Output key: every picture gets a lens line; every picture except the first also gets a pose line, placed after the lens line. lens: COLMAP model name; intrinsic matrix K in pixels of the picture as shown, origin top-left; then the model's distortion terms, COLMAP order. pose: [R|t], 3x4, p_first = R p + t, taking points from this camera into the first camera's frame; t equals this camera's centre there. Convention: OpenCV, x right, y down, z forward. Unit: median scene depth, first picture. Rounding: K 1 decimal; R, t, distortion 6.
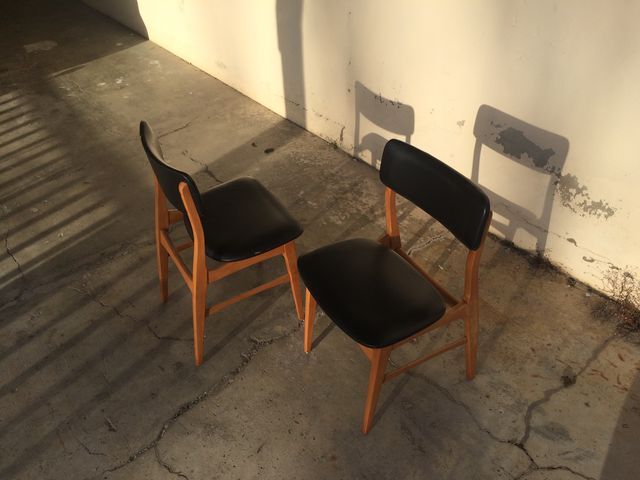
lens RADIAL K [[551.8, 0, 322.4], [0, 551.8, 243.7], [0, 0, 1]] dist [0.081685, -0.116548]
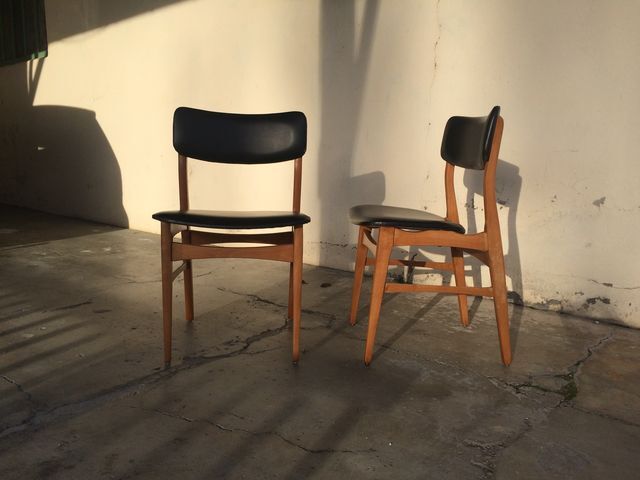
lens RADIAL K [[551.8, 0, 320.7], [0, 551.8, 241.7], [0, 0, 1]] dist [0.081685, -0.116548]
pose [[0.982708, 0.010478, 0.184868, -0.381009], [0.080315, 0.875471, -0.476551, 0.245291], [-0.166840, 0.483158, 0.859490, 0.397912]]
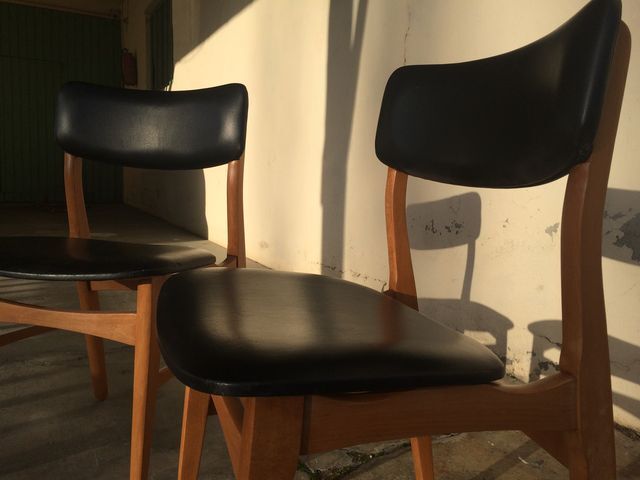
lens RADIAL K [[551.8, 0, 318.5], [0, 551.8, 238.1], [0, 0, 1]] dist [0.081685, -0.116548]
pose [[0.977607, 0.083064, -0.193350, 0.127955], [-0.171776, 0.845737, -0.505195, 0.175247], [0.121560, 0.527095, 0.841067, 0.498988]]
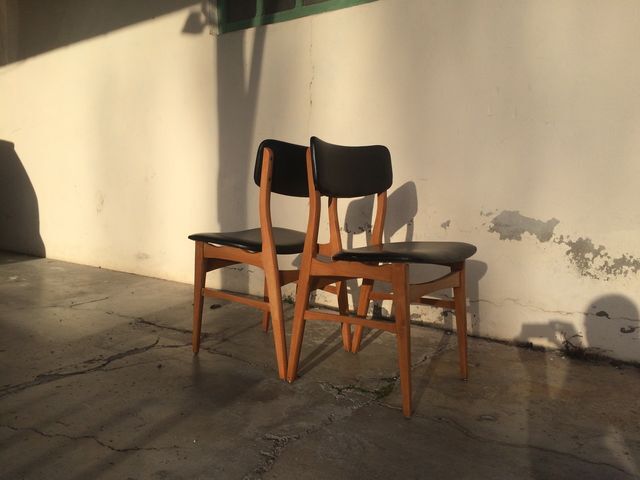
lens RADIAL K [[551.8, 0, 324.3], [0, 551.8, 239.1], [0, 0, 1]] dist [0.081685, -0.116548]
pose [[0.967558, 0.007926, 0.252525, -0.224738], [0.128331, 0.845549, -0.518245, 0.313316], [-0.217630, 0.533839, 0.817100, 0.304441]]
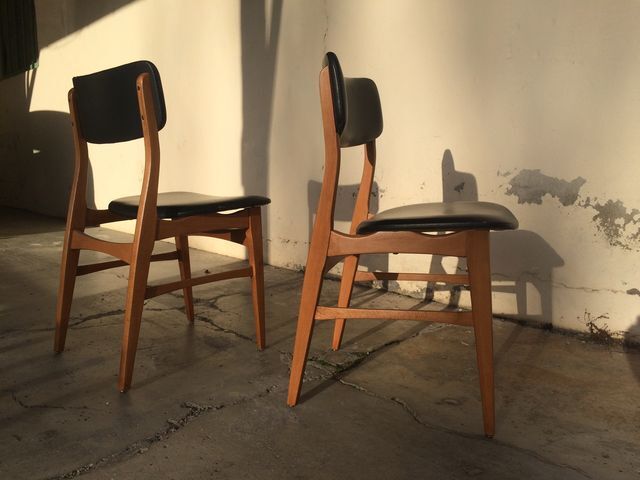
lens RADIAL K [[551.8, 0, 322.3], [0, 551.8, 241.8], [0, 0, 1]] dist [0.081685, -0.116548]
pose [[0.995813, 0.022040, 0.088717, -0.039155], [0.025588, 0.864496, -0.501987, 0.313318], [-0.087760, 0.502155, 0.860313, 0.368514]]
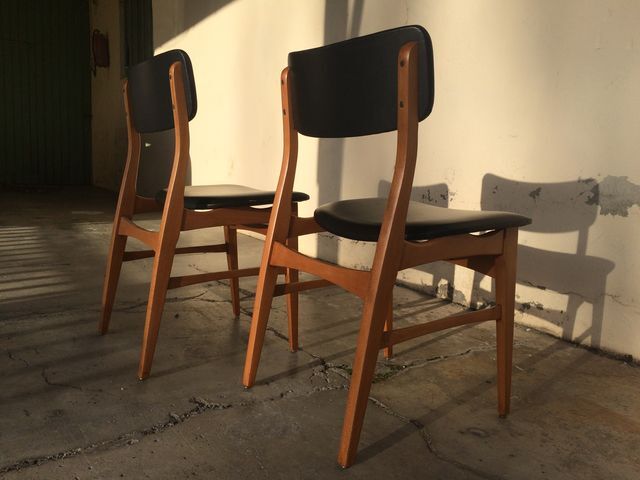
lens RADIAL K [[551.8, 0, 318.5], [0, 551.8, 239.8], [0, 0, 1]] dist [0.081685, -0.116548]
pose [[0.990311, 0.084689, -0.110052, 0.048661], [-0.128559, 0.858750, -0.496004, 0.290806], [0.052501, 0.505347, 0.861318, 0.399227]]
